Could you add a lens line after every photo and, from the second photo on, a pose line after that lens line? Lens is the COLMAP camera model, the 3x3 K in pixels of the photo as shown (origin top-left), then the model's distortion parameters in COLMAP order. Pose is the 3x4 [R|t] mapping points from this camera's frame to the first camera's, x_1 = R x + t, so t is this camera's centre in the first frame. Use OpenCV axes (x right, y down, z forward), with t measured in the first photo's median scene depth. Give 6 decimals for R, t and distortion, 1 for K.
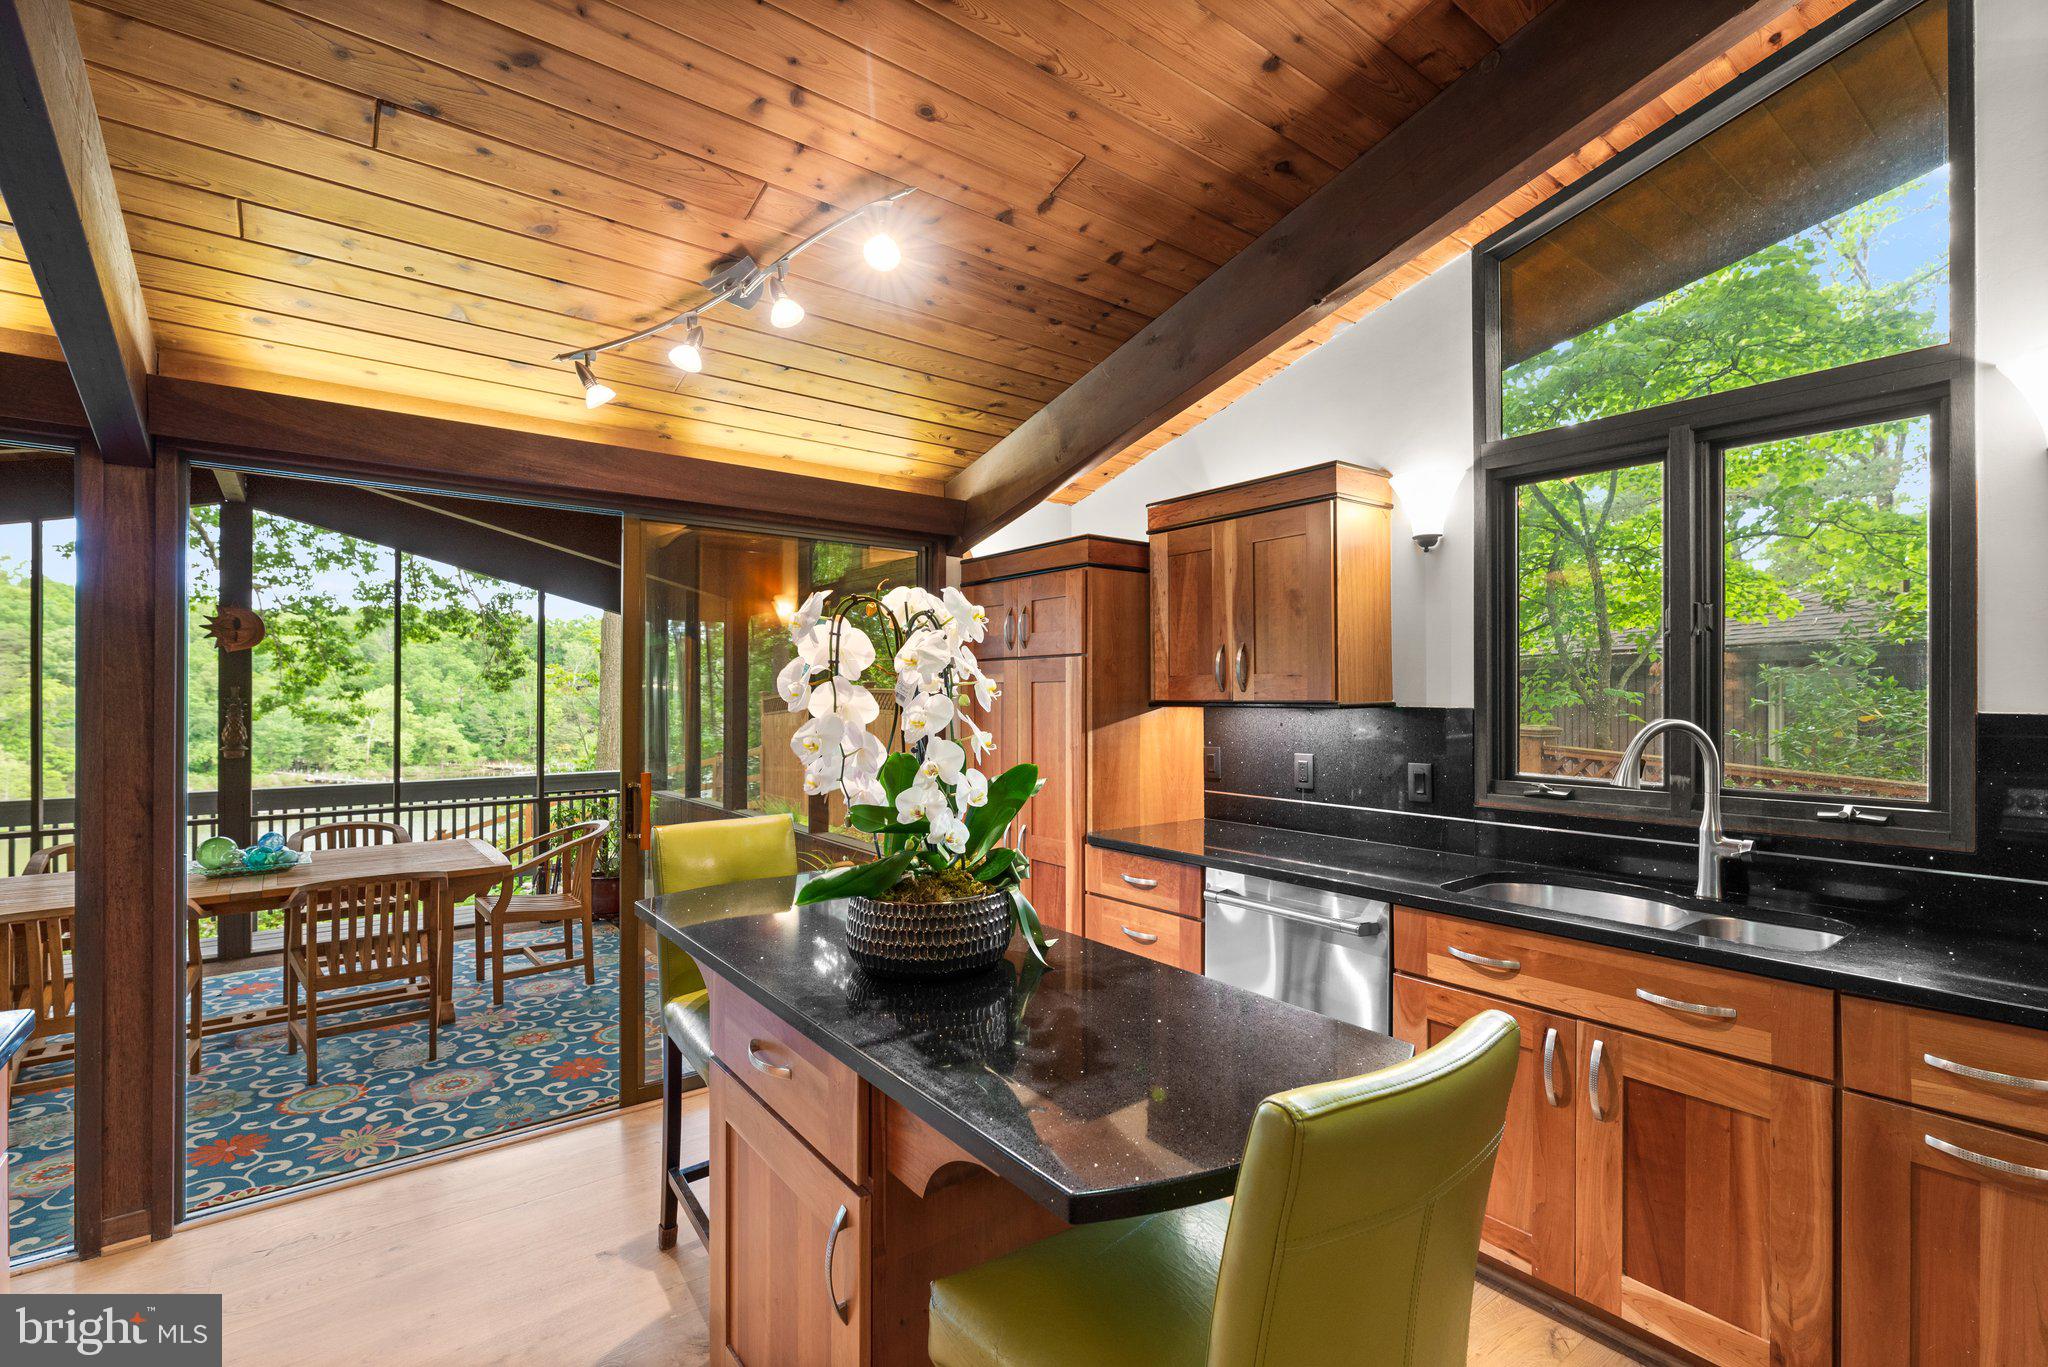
lens RADIAL K [[910.7, 0, 1031.7], [0, 910.7, 693.1], [0, 0, 1]] dist [-0.002129, 0.000355]
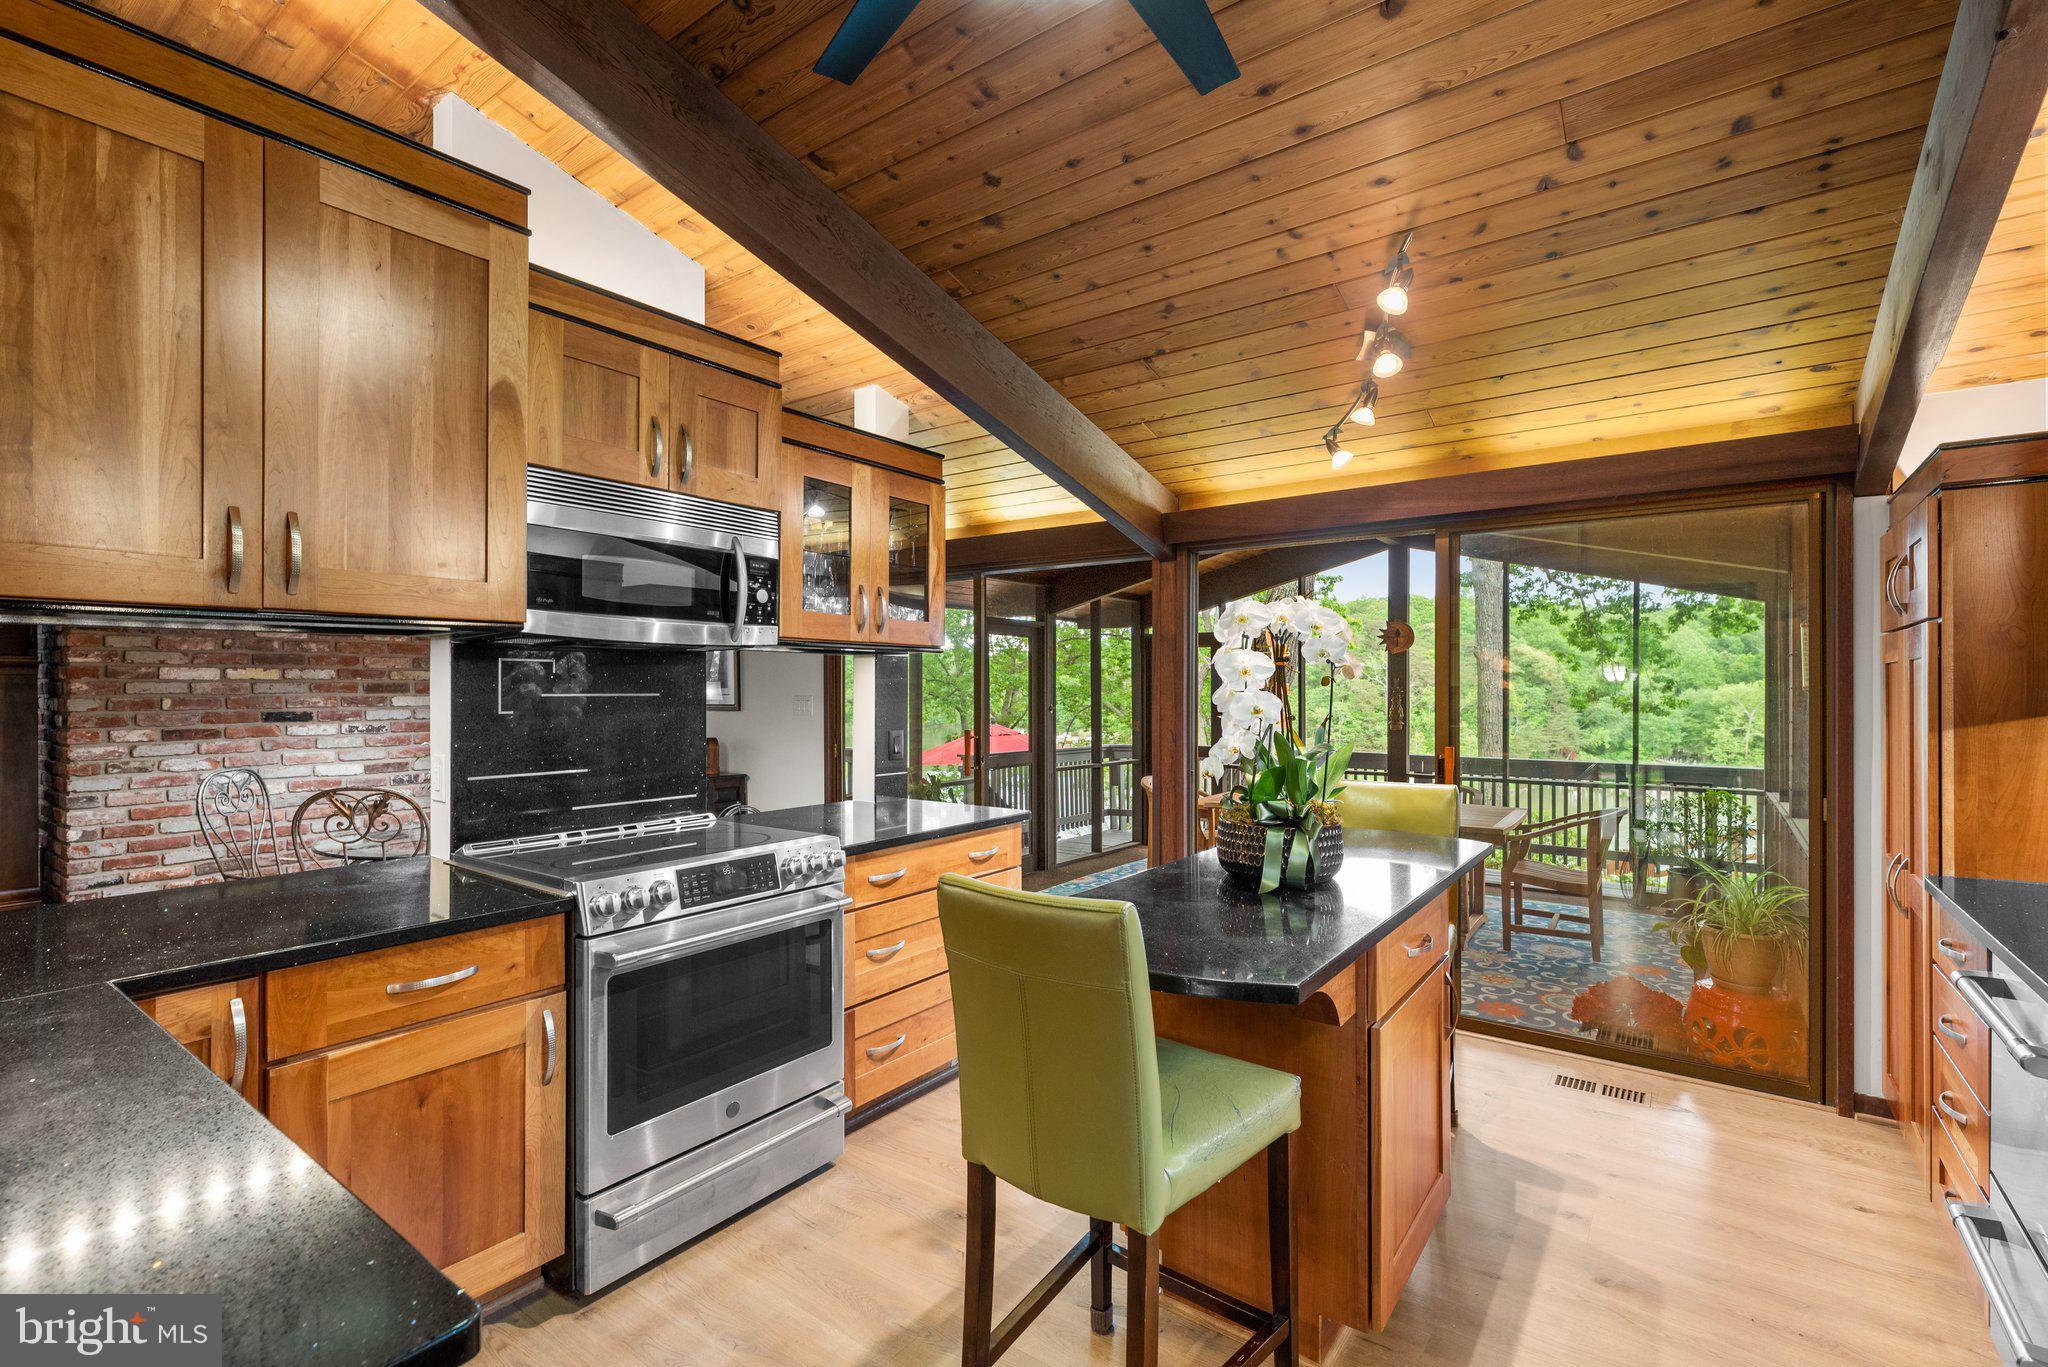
lens RADIAL K [[910.7, 0, 1030.8], [0, 910.7, 682.6], [0, 0, 1]] dist [-0.002129, 0.000355]
pose [[0.272010, -0.007249, -0.962267, 0.532731], [0.004022, 0.999971, -0.006396, 0.008313], [0.962286, -0.002130, 0.272031, 0.147619]]
